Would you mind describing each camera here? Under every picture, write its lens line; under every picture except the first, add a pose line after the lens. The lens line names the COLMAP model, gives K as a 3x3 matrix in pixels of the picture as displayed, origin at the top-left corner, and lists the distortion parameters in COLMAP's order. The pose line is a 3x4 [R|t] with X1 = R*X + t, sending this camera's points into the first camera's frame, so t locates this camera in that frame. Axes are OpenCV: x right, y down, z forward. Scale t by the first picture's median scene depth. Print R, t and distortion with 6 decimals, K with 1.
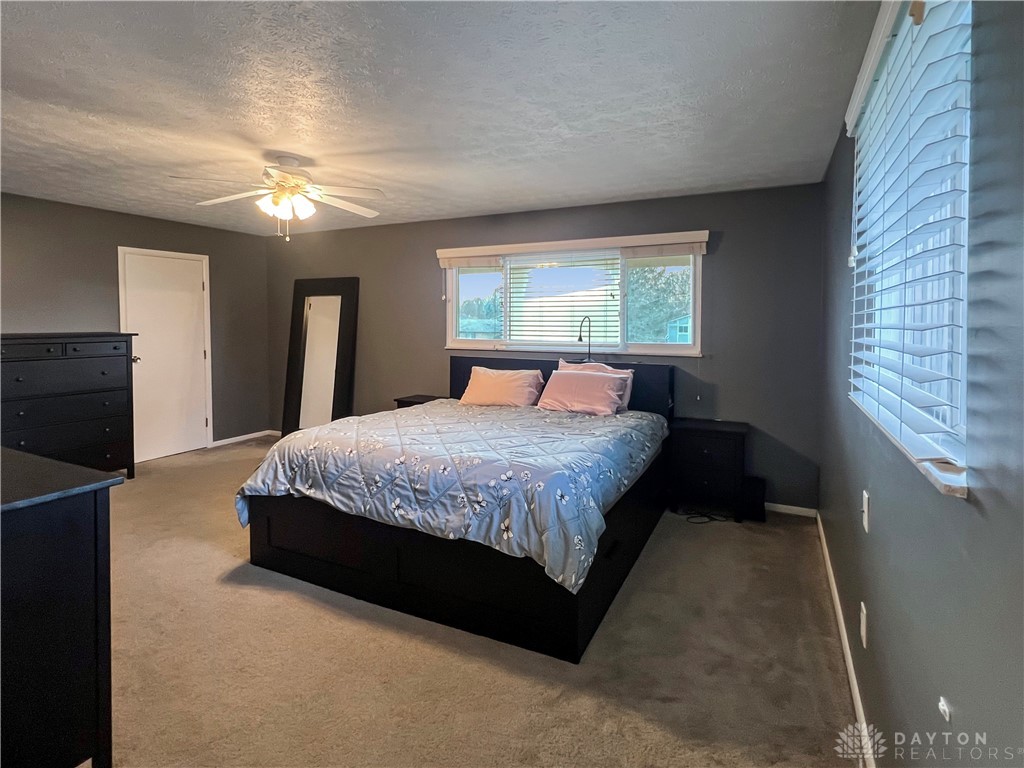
lens RADIAL K [[523.9, 0, 512.0], [0, 523.9, 384.0], [0, 0, 1]] dist [0.000520, 0.000092]
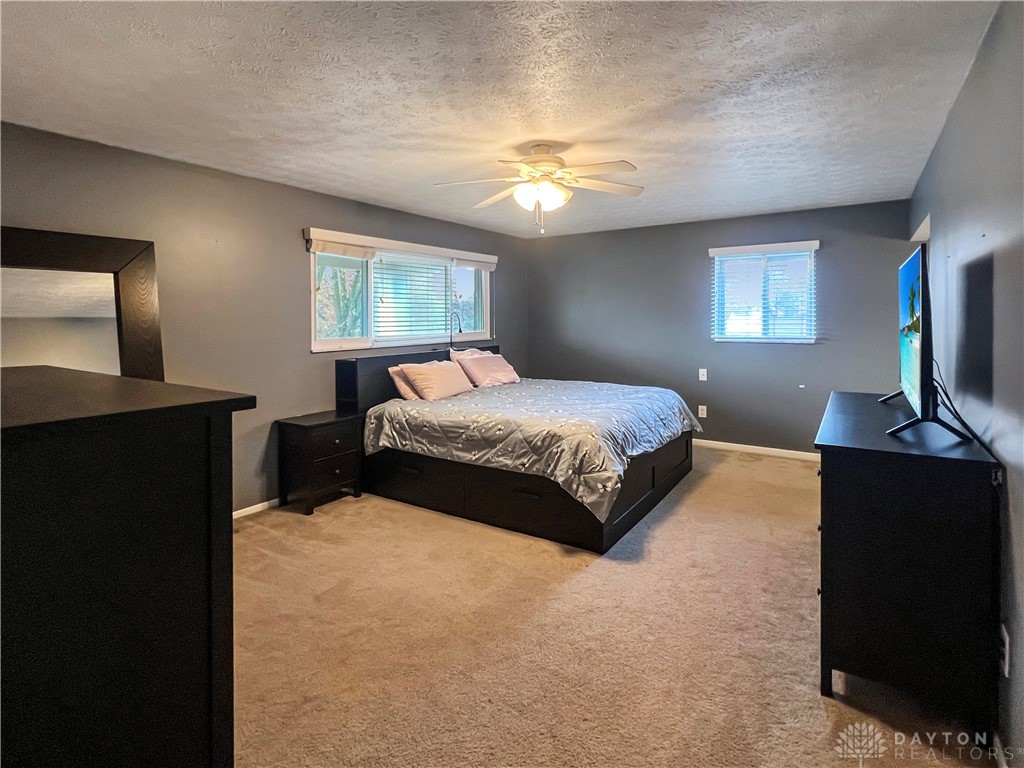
lens RADIAL K [[523.9, 0, 512.0], [0, 523.9, 384.0], [0, 0, 1]] dist [0.000520, 0.000092]
pose [[0.118003, -0.132519, 0.984131, -1.106535], [0.131424, 0.984421, 0.116800, -0.092849], [-0.984278, 0.115555, 0.133581, 0.752316]]
